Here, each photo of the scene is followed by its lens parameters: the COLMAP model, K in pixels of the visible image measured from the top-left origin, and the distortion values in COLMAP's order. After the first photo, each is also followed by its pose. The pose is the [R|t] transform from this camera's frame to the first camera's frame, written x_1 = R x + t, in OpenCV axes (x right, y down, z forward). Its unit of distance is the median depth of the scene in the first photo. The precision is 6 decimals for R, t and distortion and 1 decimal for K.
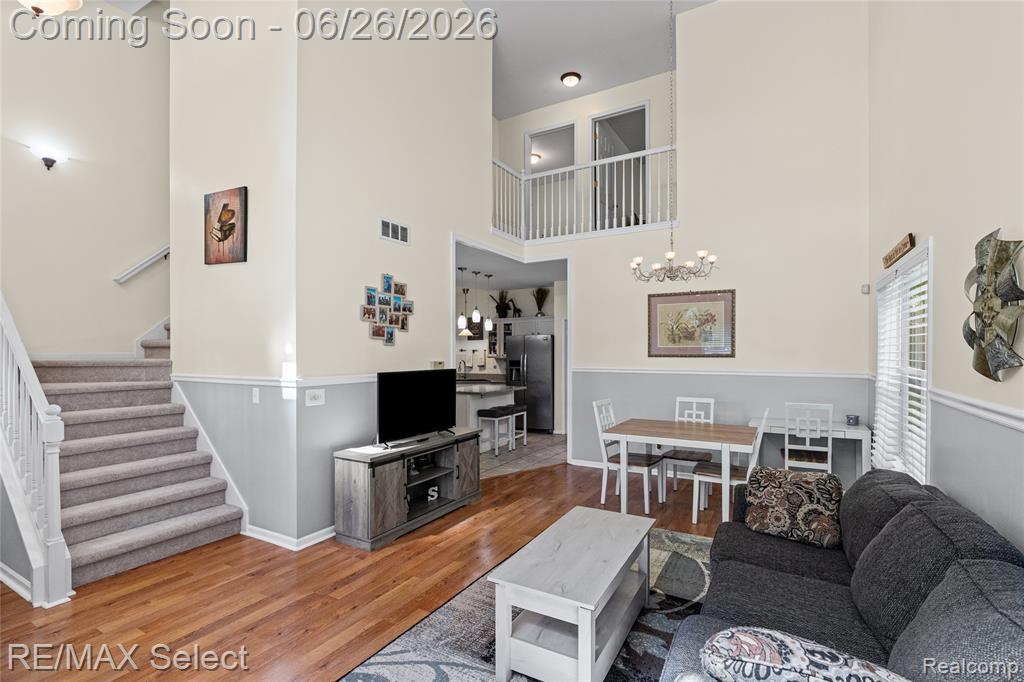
lens RADIAL K [[471.3, 0, 512.0], [0, 471.3, 341.0], [0, 0, 1]] dist [0.001290, 0.000823]
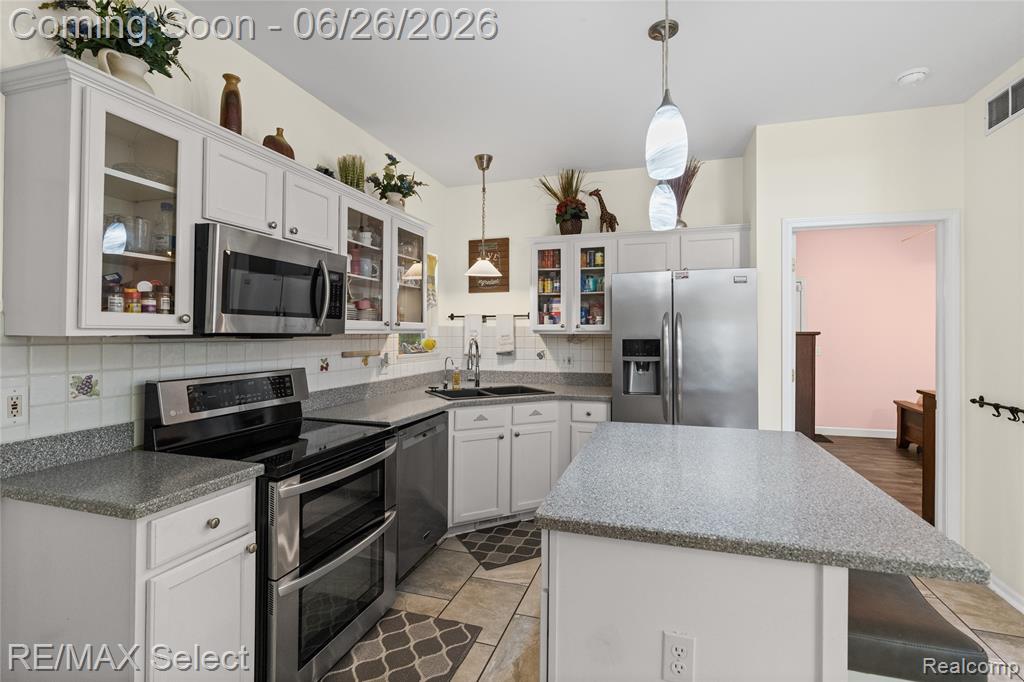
lens RADIAL K [[465.7, 0, 511.8], [0, 465.7, 328.4], [0, 0, 1]] dist [-0.039158, 0.025386]
pose [[0.975824, 0.000235, 0.218556, -0.343663], [-0.003139, 0.999911, 0.012941, 0.057147], [-0.218533, -0.013315, 0.975739, 1.326443]]
